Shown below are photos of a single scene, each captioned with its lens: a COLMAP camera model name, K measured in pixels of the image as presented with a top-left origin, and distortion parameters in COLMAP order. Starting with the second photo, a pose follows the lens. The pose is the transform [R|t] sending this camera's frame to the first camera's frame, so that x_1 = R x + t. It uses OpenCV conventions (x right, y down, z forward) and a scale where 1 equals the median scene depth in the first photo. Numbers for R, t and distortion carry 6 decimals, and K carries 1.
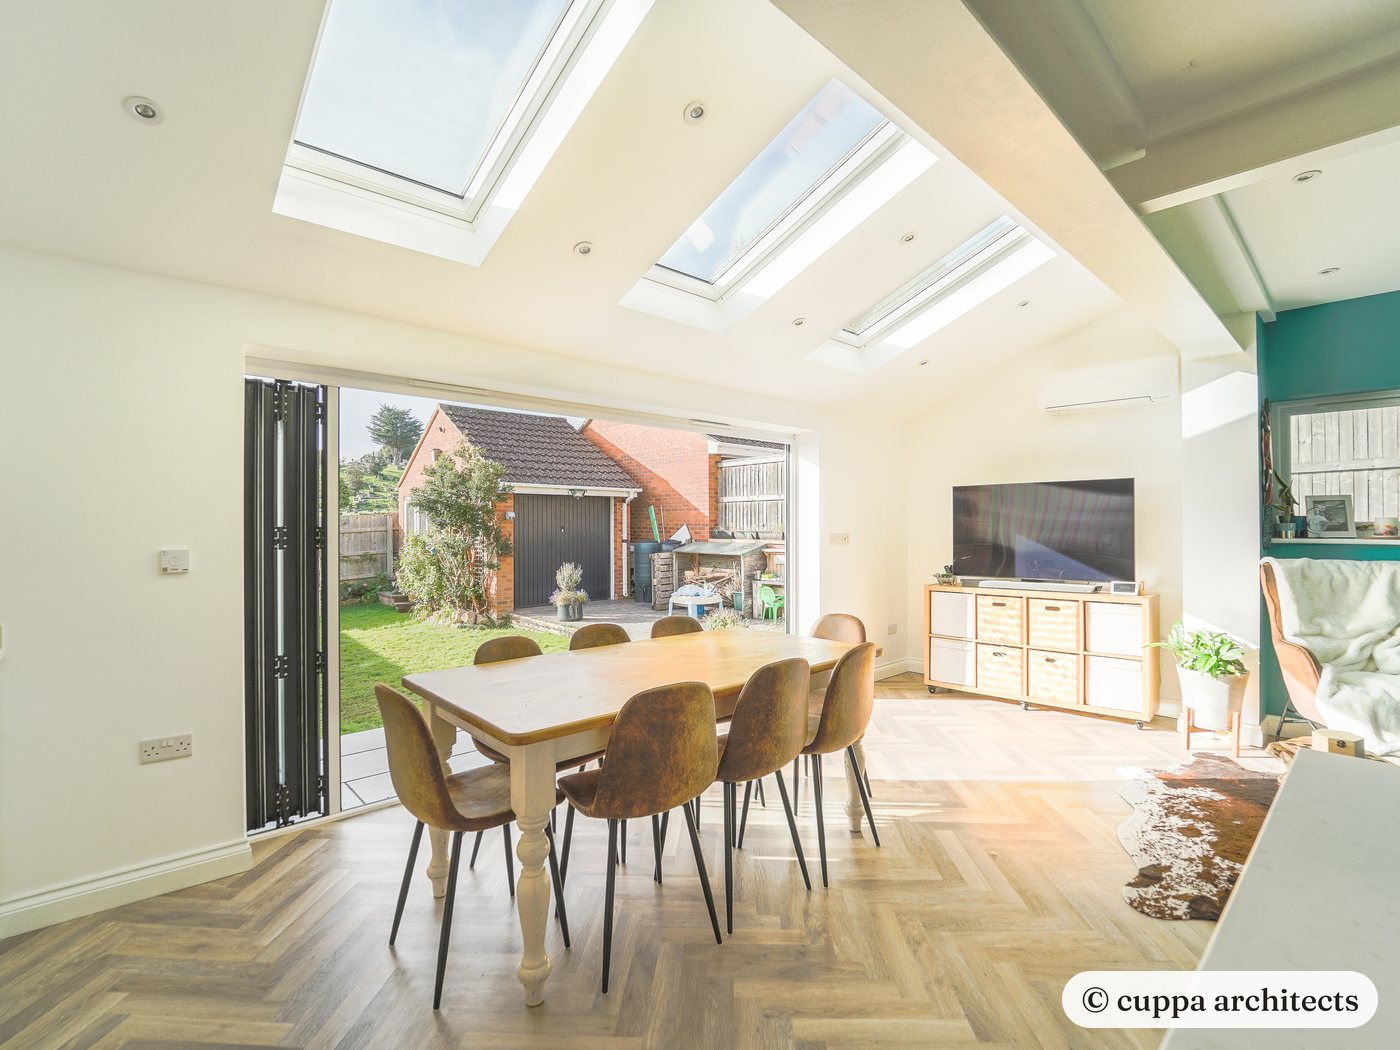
lens RADIAL K [[648.5, 0, 697.6], [0, 648.5, 549.2], [0, 0, 1]] dist [-0.021508, -0.004255]
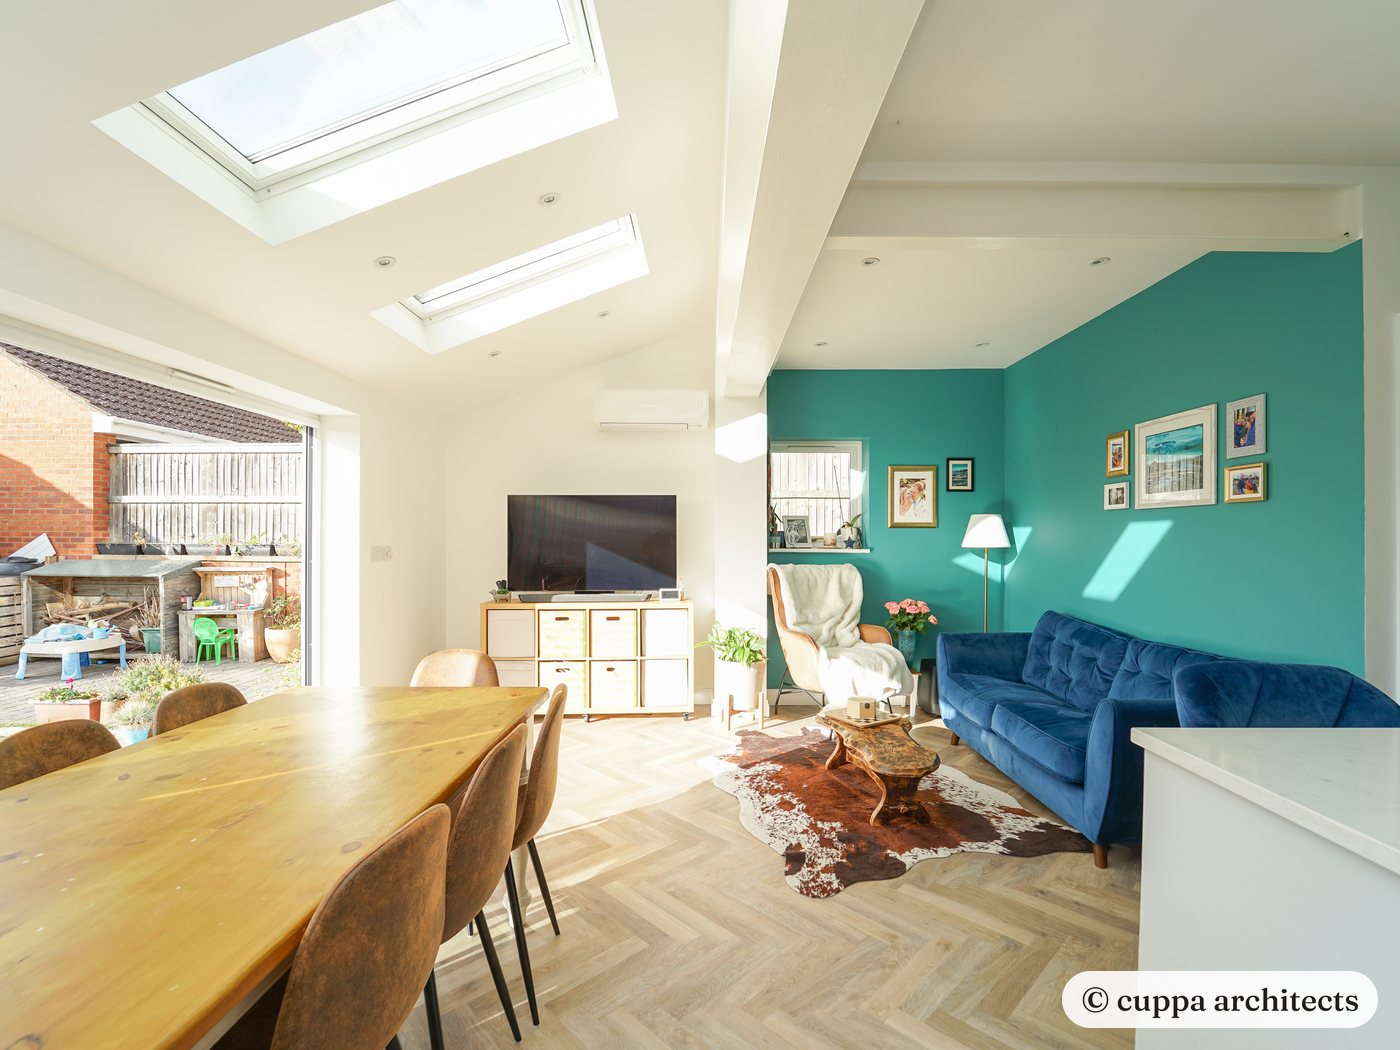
lens RADIAL K [[648.5, 0, 697.6], [0, 648.5, 549.2], [0, 0, 1]] dist [-0.021508, -0.004255]
pose [[0.679486, -0.005536, 0.733668, -0.120531], [0.020219, 0.999733, -0.011183, -0.004268], [-0.733410, 0.022433, 0.679416, 0.207164]]
